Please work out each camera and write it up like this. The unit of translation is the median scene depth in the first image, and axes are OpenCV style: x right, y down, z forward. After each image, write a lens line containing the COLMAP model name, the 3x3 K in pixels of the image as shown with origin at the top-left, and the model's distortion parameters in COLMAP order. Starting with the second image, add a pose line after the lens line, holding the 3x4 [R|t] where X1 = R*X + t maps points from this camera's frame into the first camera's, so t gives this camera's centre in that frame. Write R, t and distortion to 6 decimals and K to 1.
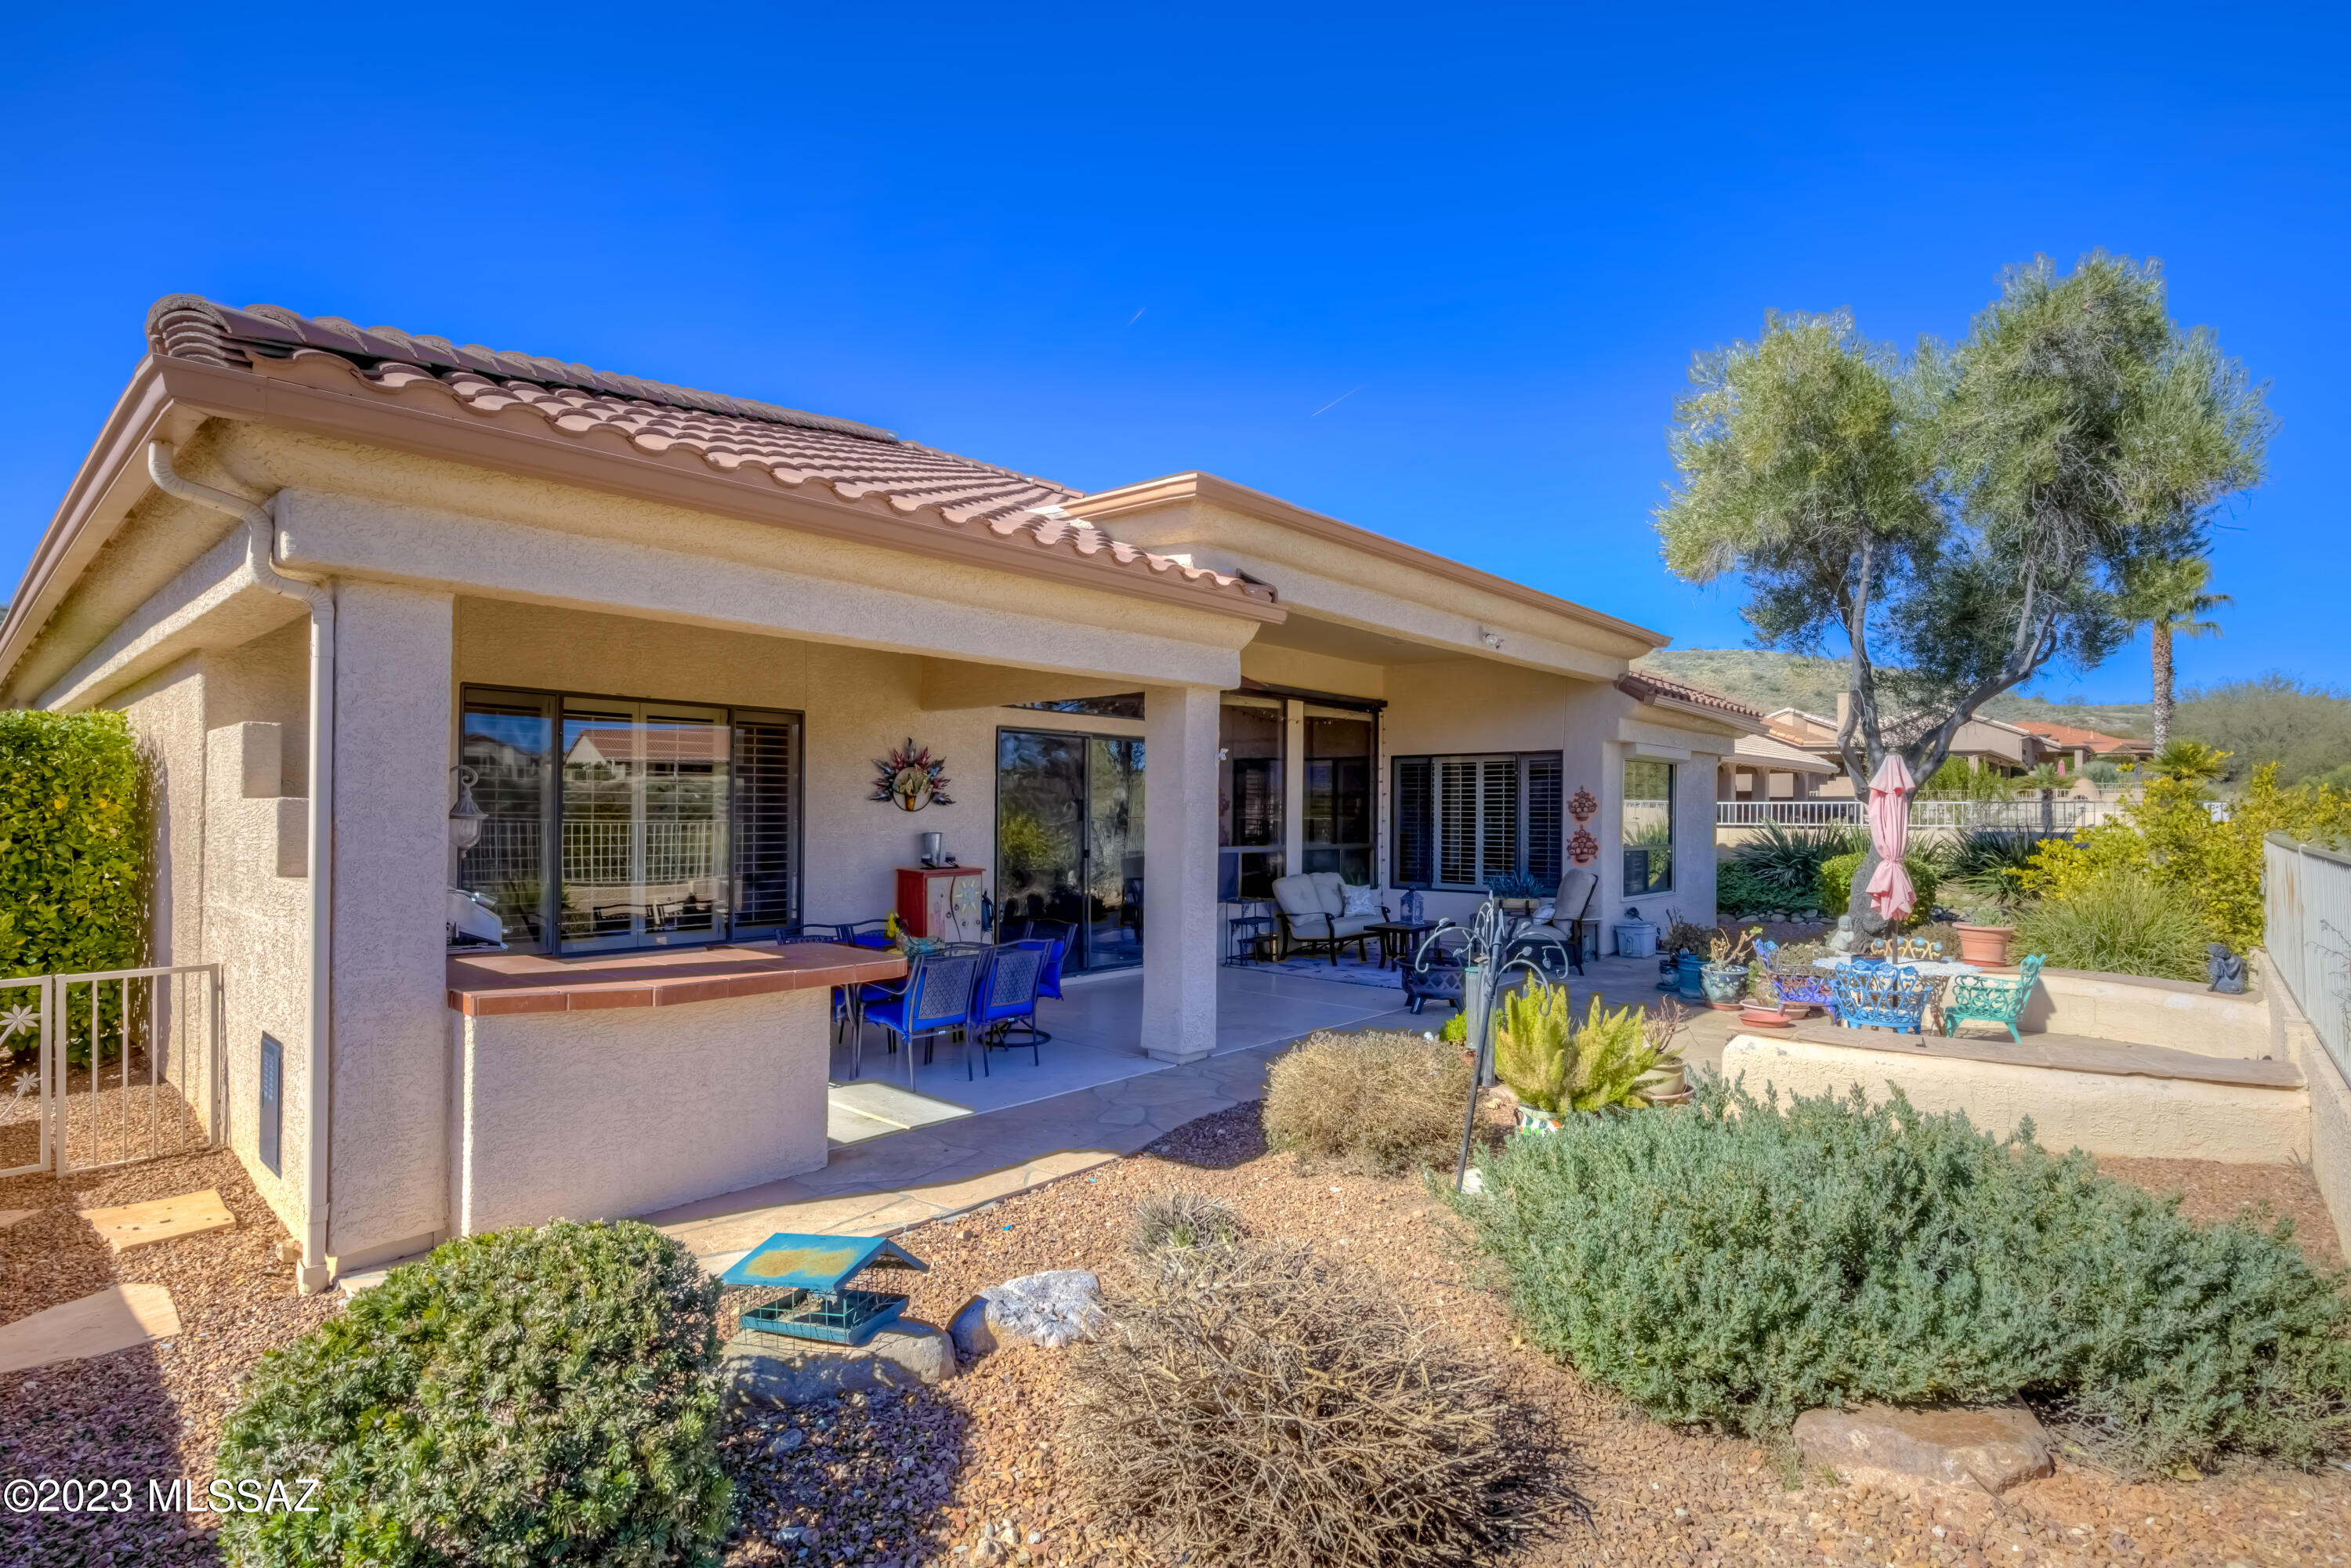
lens RADIAL K [[1081.8, 0, 1185.8], [0, 1081.8, 799.1], [0, 0, 1]] dist [0.001523, 0.002470]
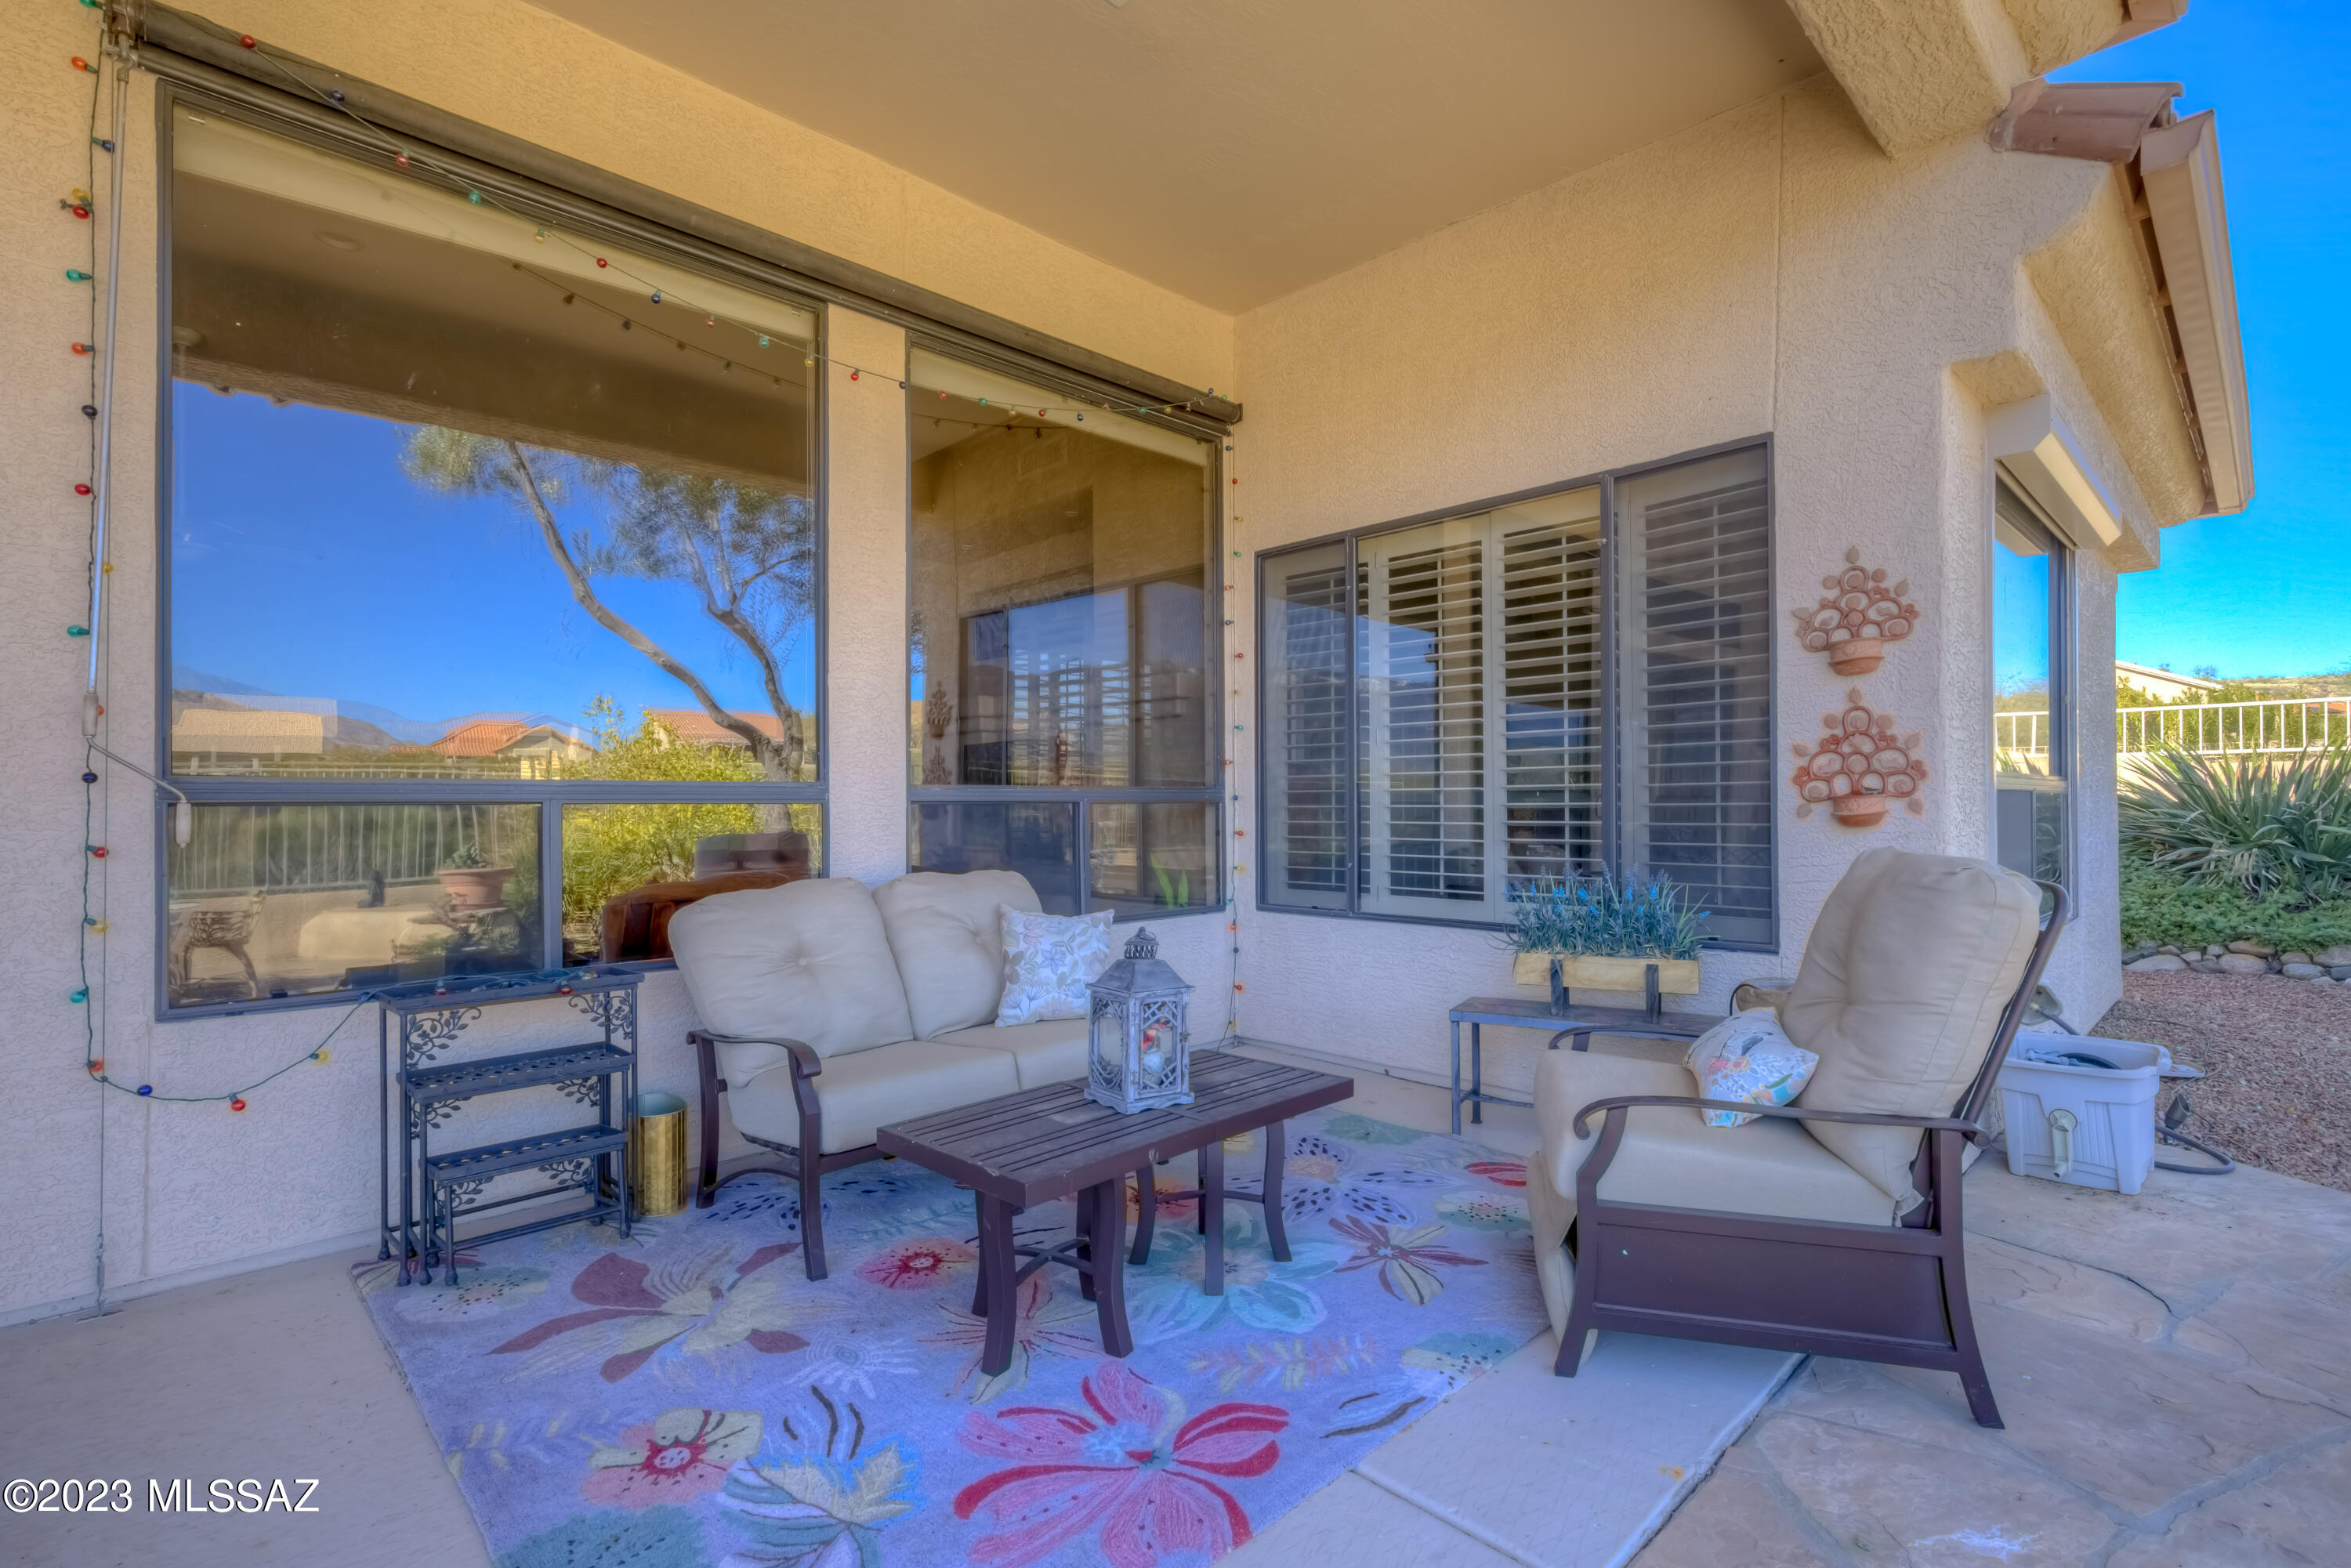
lens RADIAL K [[1081.8, 0, 1168.3], [0, 1081.8, 789.1], [0, 0, 1]] dist [0.001523, 0.002470]
pose [[0.995995, -0.014649, -0.088200, 0.212050], [0.014635, 0.999893, -0.000805, 0.045596], [0.088202, -0.000489, 0.996102, 0.696943]]
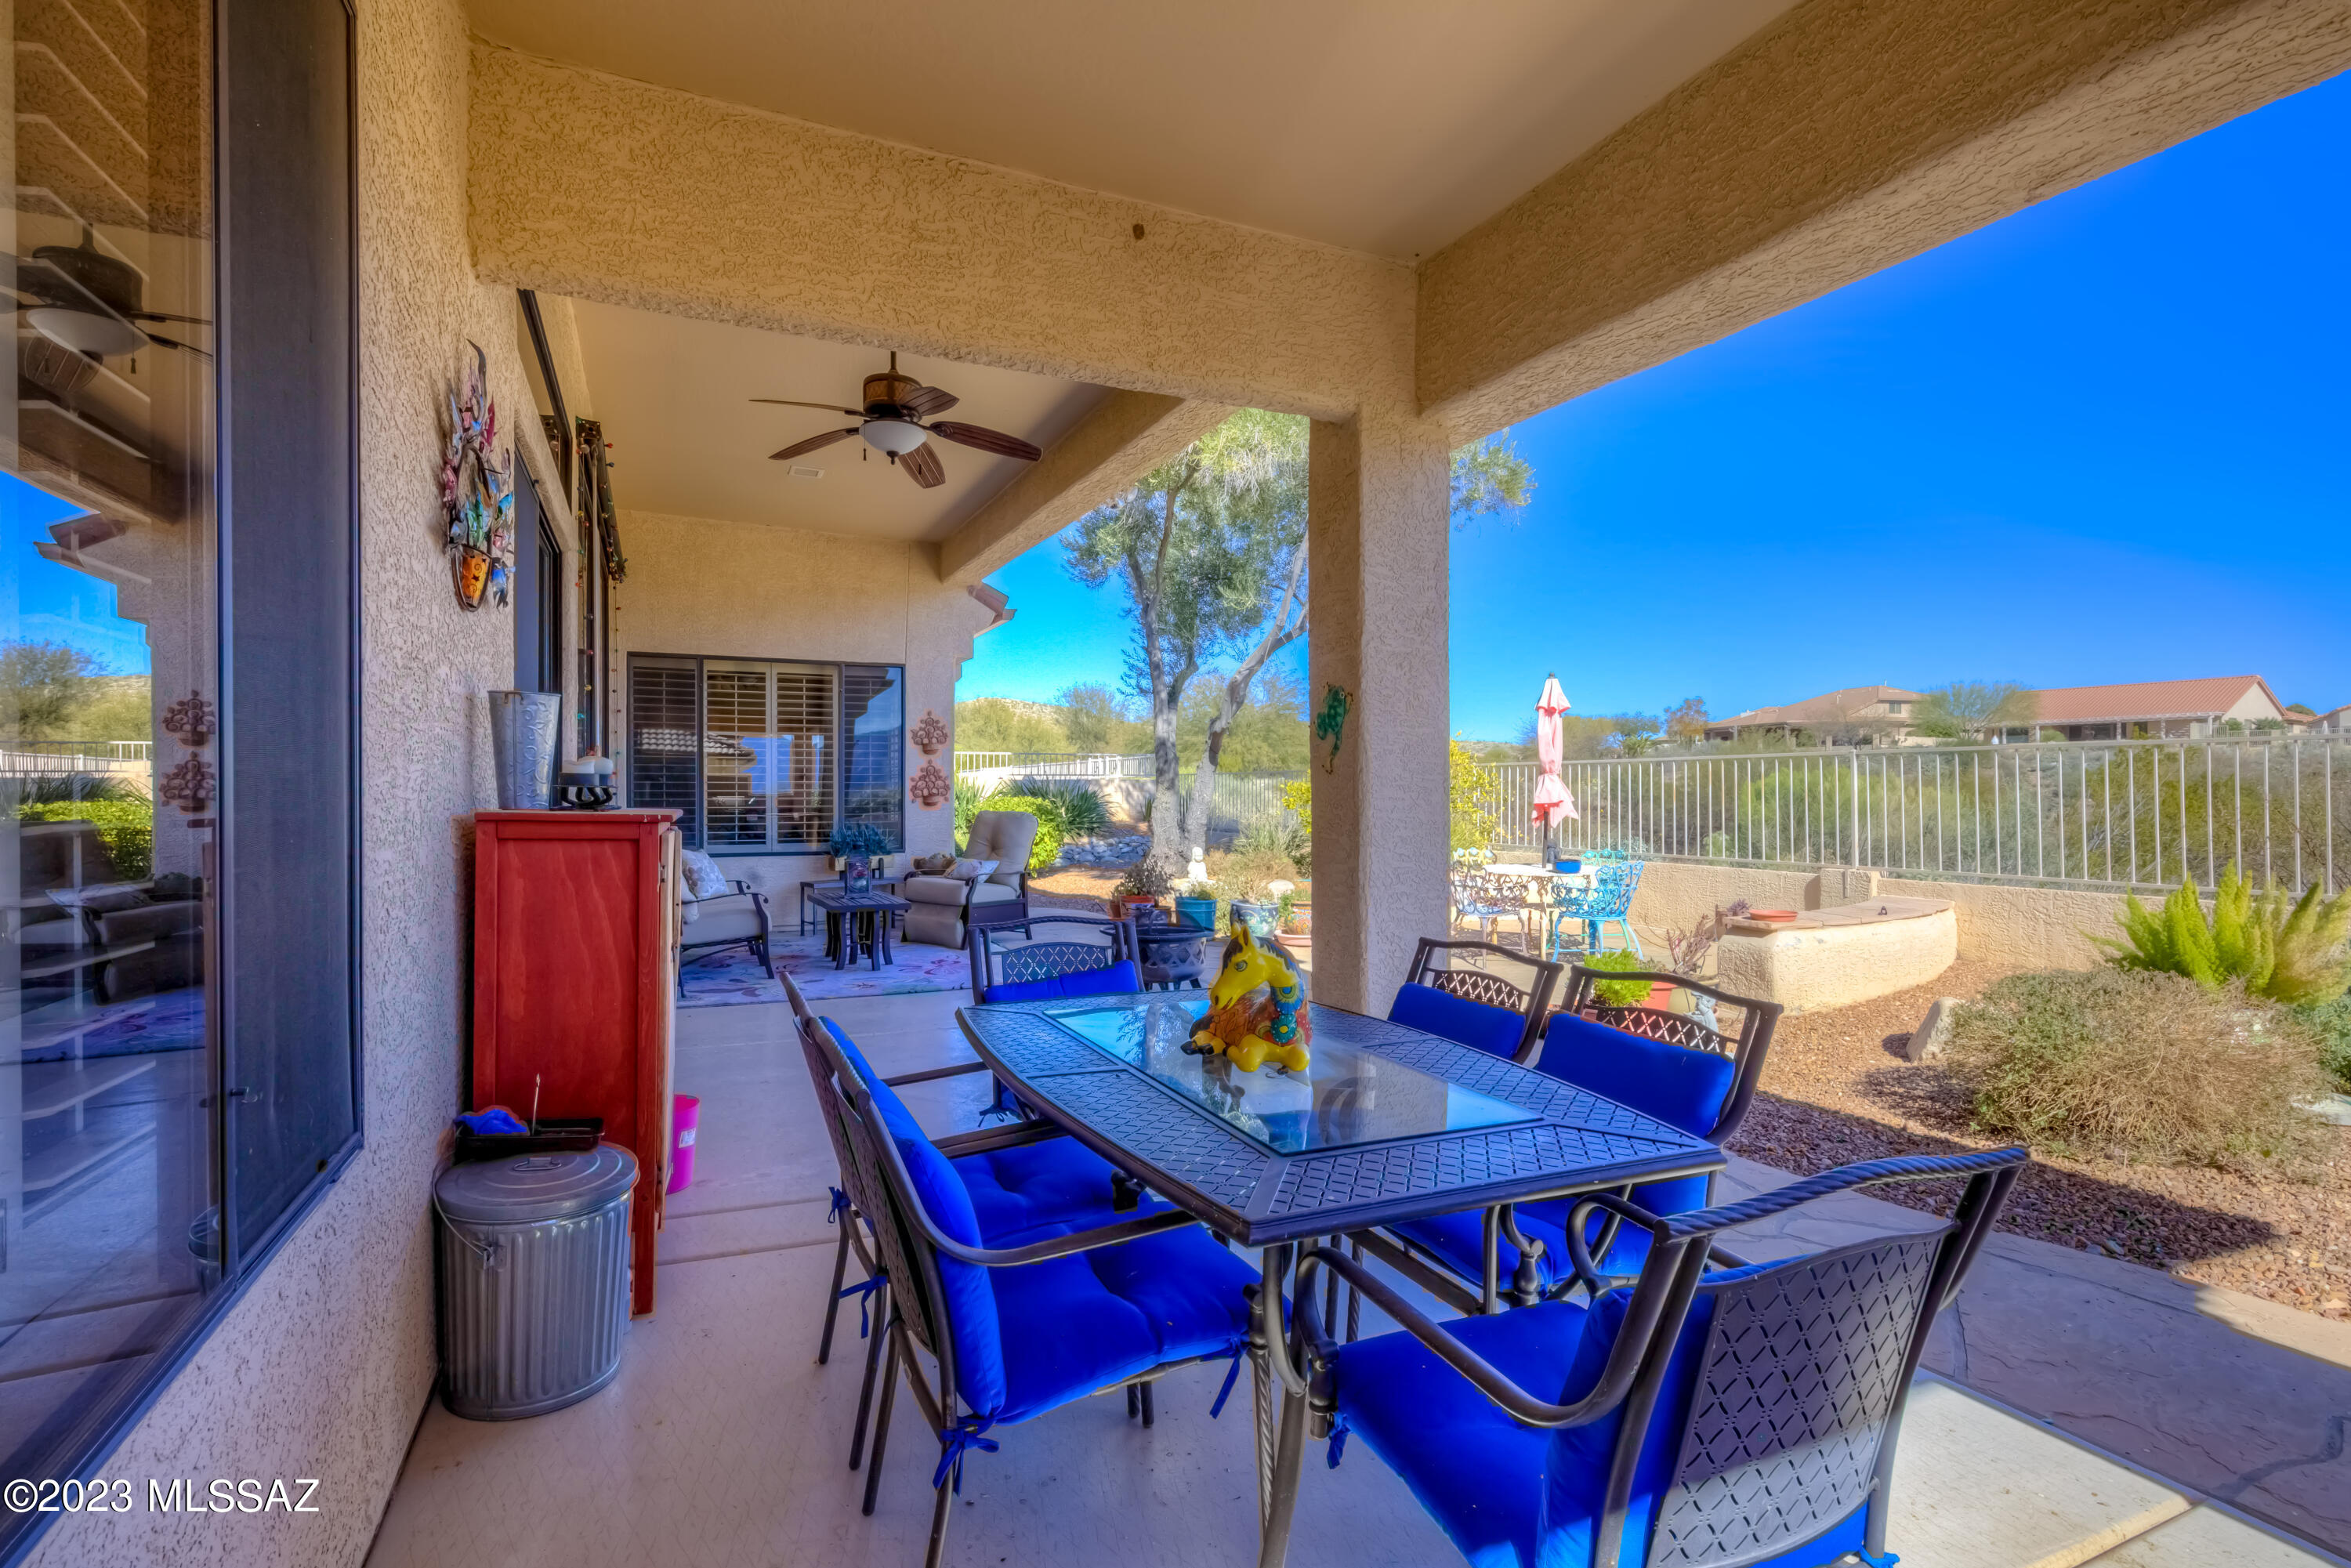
lens RADIAL K [[1081.8, 0, 1174.2], [0, 1081.8, 782.0], [0, 0, 1]] dist [0.001523, 0.002470]
pose [[0.421152, 0.002087, 0.906988, -0.282981], [-0.008936, 0.999958, 0.001848, 0.036654], [-0.906946, -0.008883, 0.421153, 0.485653]]
